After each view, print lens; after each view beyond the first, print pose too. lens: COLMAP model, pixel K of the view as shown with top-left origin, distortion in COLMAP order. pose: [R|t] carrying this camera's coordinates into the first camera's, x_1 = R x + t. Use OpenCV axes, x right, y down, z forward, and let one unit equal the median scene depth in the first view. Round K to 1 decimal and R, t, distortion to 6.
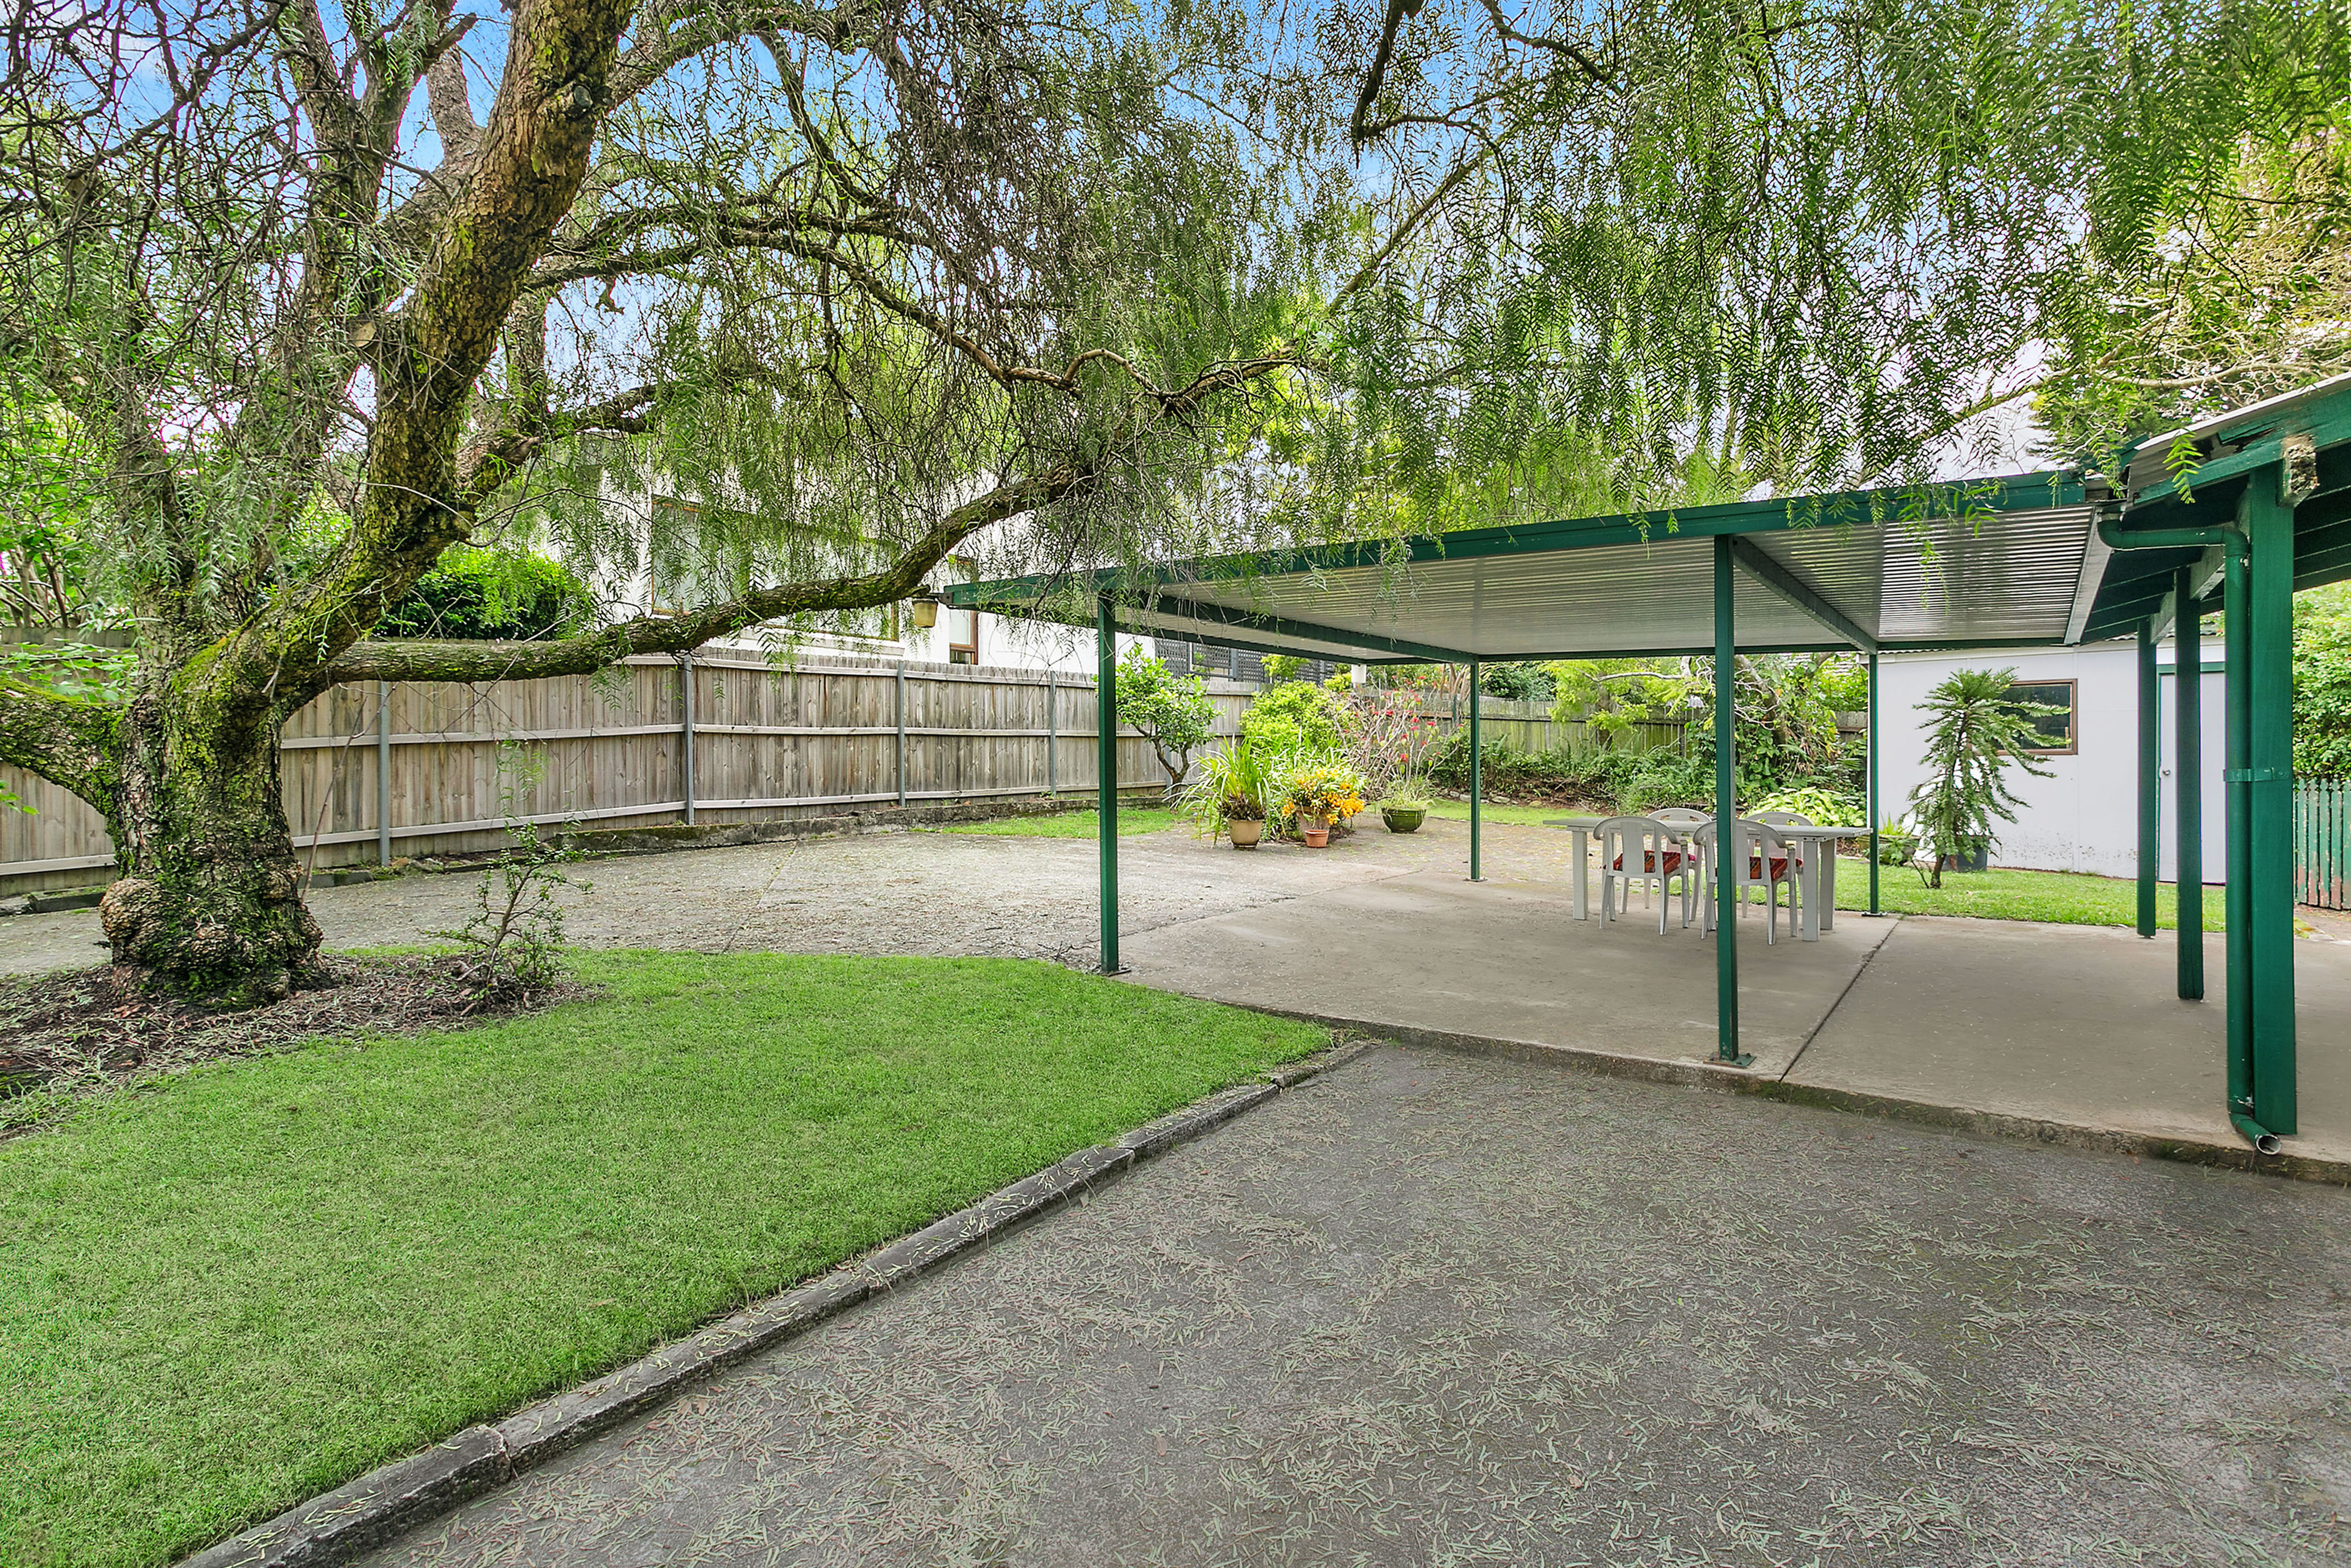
lens RADIAL K [[1146.0, 0, 1180.1], [0, 1146.0, 778.3], [0, 0, 1]] dist [0.000058, -0.000050]
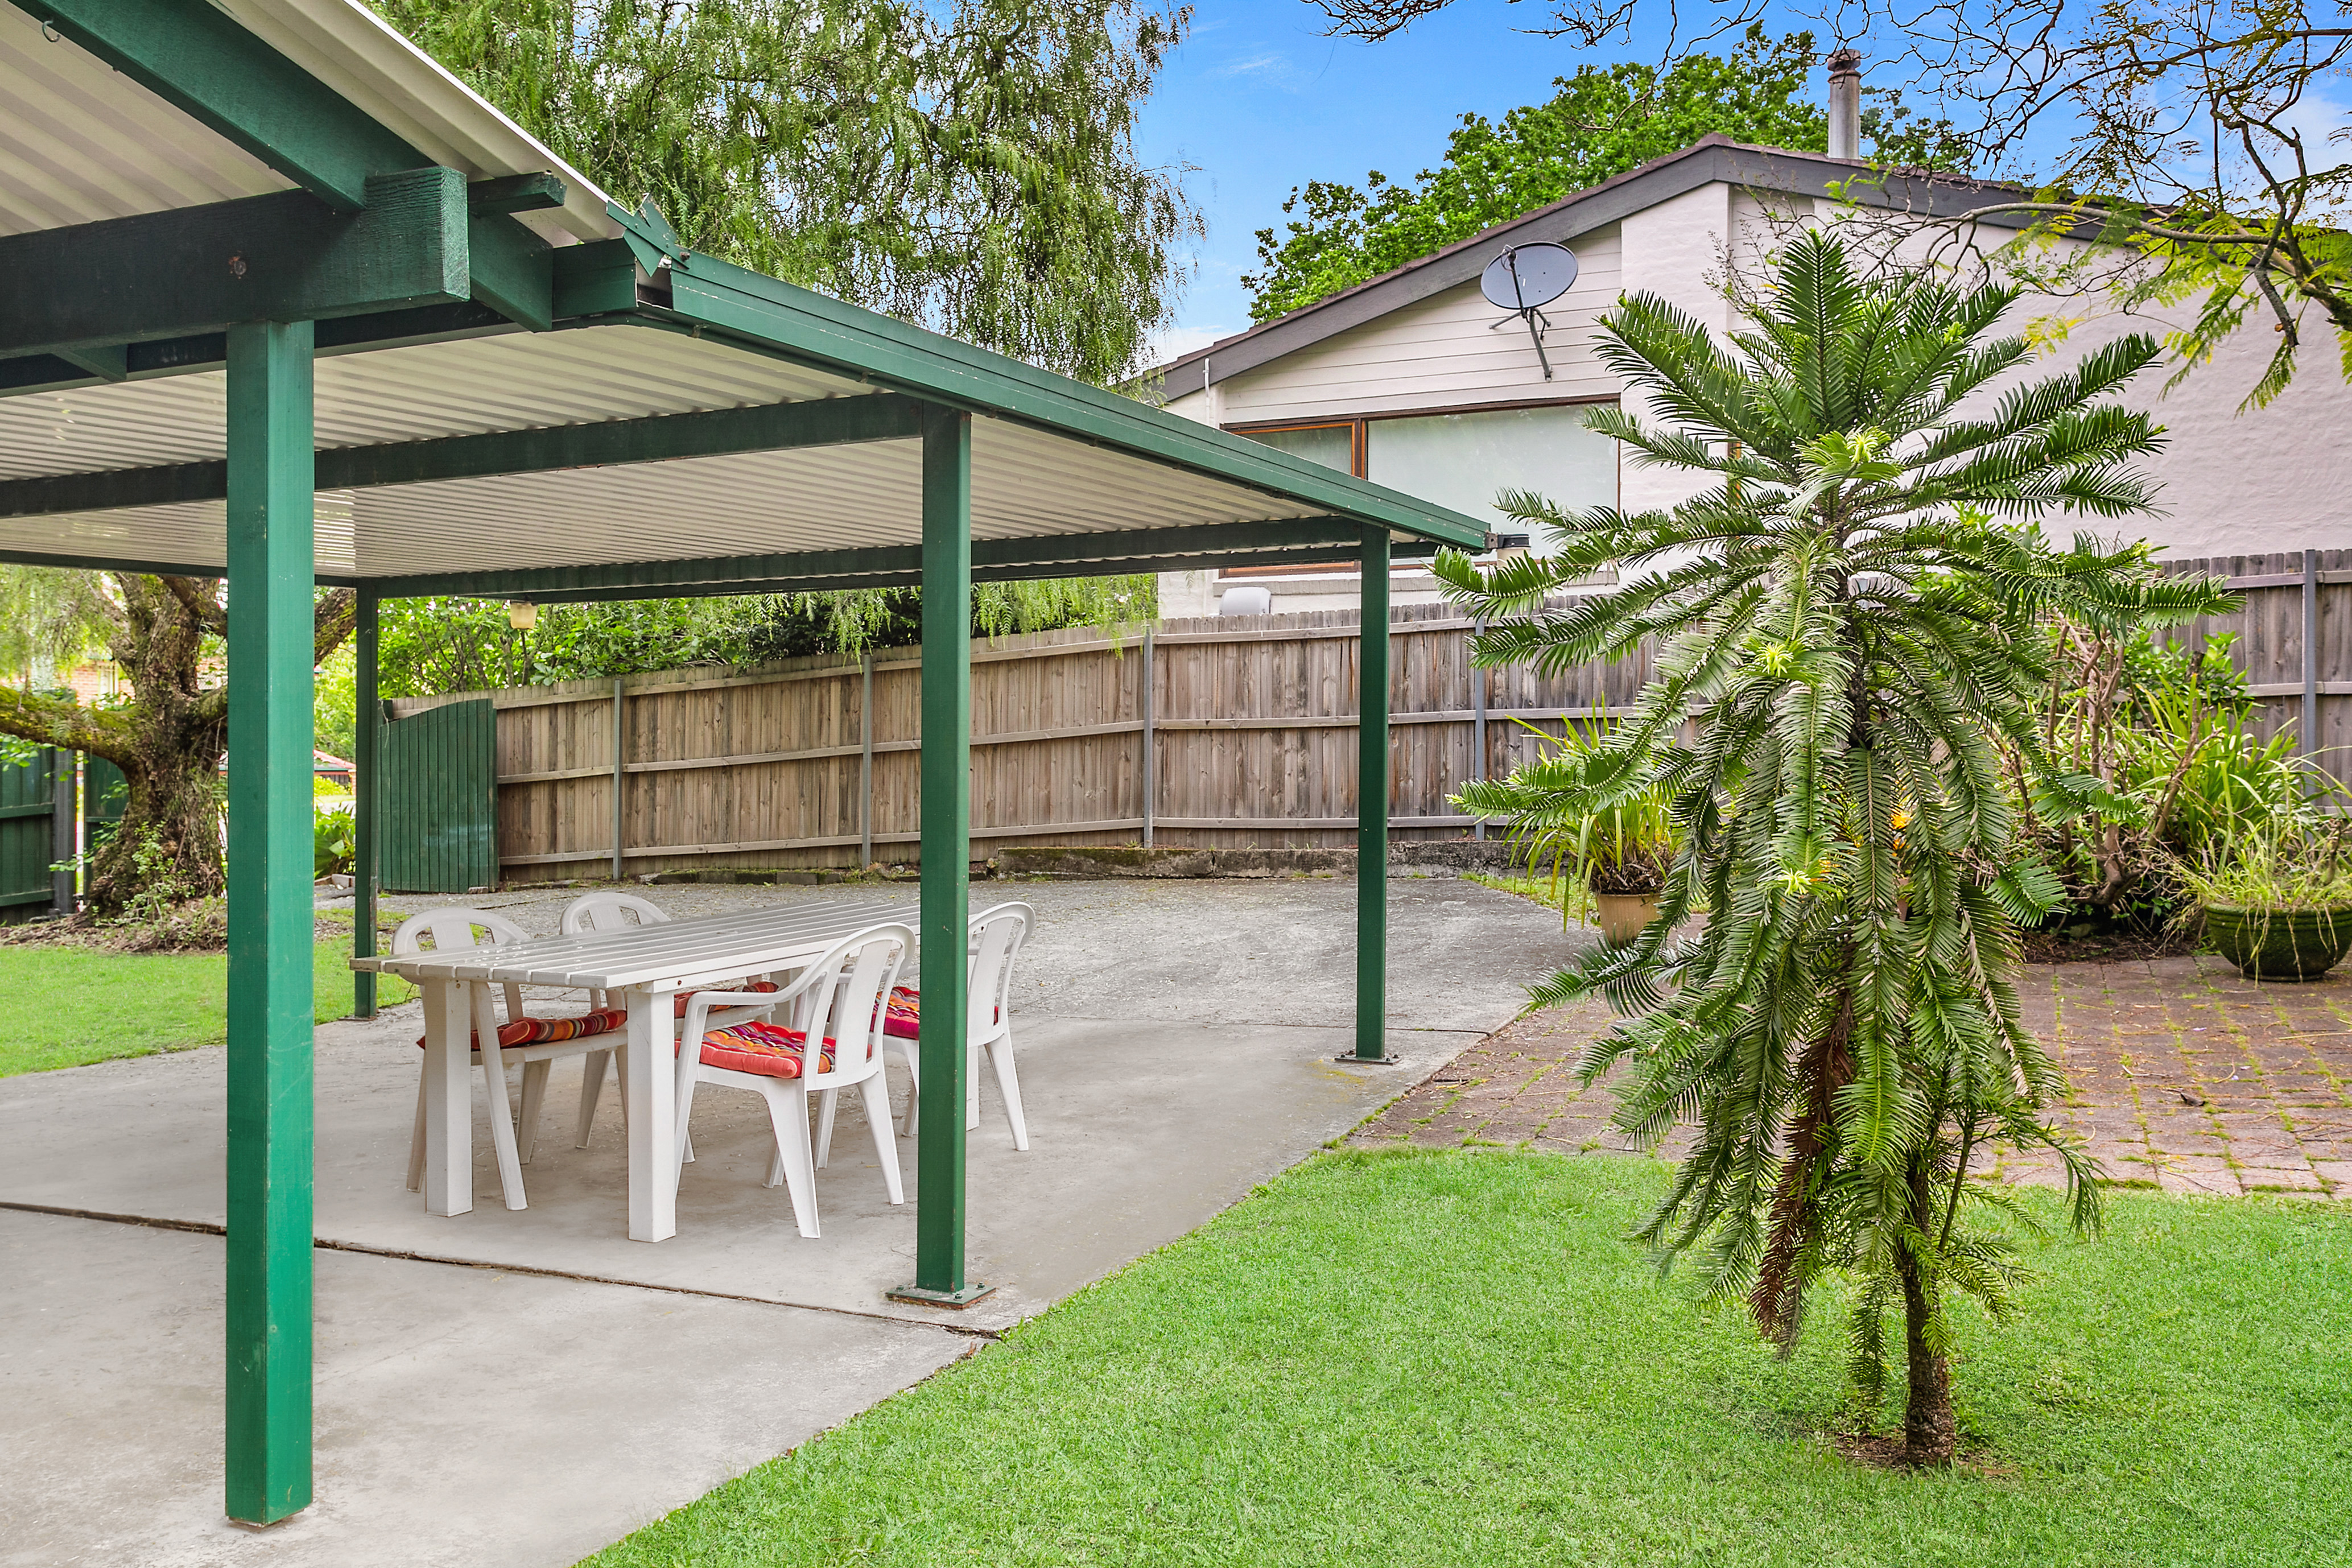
lens RADIAL K [[1945.5, 0, 1179.6], [0, 1945.5, 775.7], [0, 0, 1]] dist [0.000708, 0.000022]
pose [[0.200500, 0.008080, -0.979660, 0.880034], [-0.004189, 0.999964, 0.007390, -0.018777], [0.979685, 0.002622, 0.200527, 0.743683]]
